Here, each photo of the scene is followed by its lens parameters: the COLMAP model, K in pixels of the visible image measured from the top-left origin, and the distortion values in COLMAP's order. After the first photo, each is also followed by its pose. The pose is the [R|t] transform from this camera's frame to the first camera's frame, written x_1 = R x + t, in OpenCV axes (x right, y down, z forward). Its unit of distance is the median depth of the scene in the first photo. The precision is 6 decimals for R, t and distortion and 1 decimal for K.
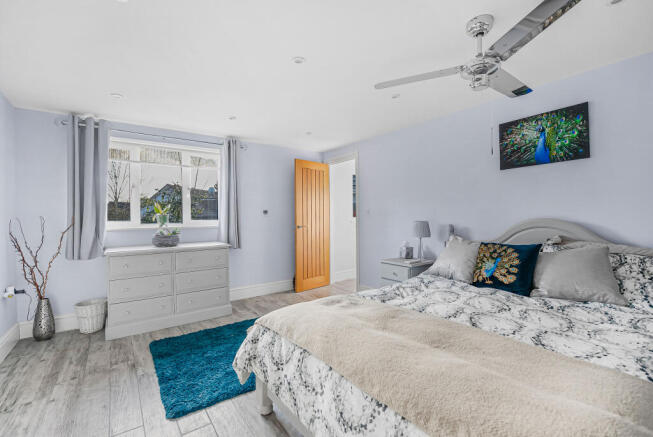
lens RADIAL K [[291.1, 0, 326.2], [0, 291.1, 215.8], [0, 0, 1]] dist [-0.003015, 0.000496]
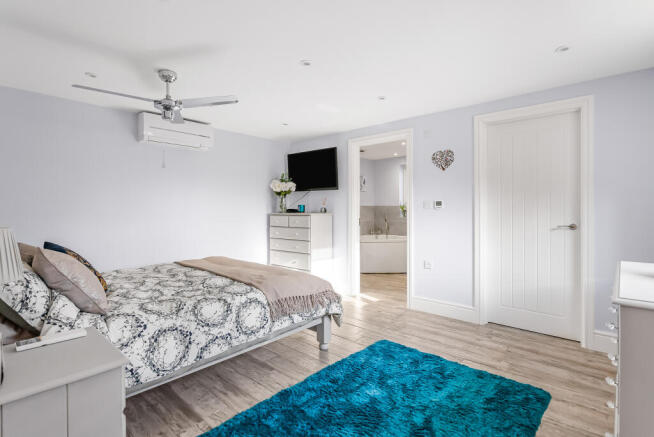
lens RADIAL K [[328.9, 0, 327.3], [0, 328.9, 216.1], [0, 0, 1]] dist [-0.000557, -0.000039]
pose [[-0.979789, 0.012356, -0.199653, 0.070934], [0.010009, 0.999868, 0.012761, 0.012680], [0.199784, 0.010505, -0.979784, 2.196342]]
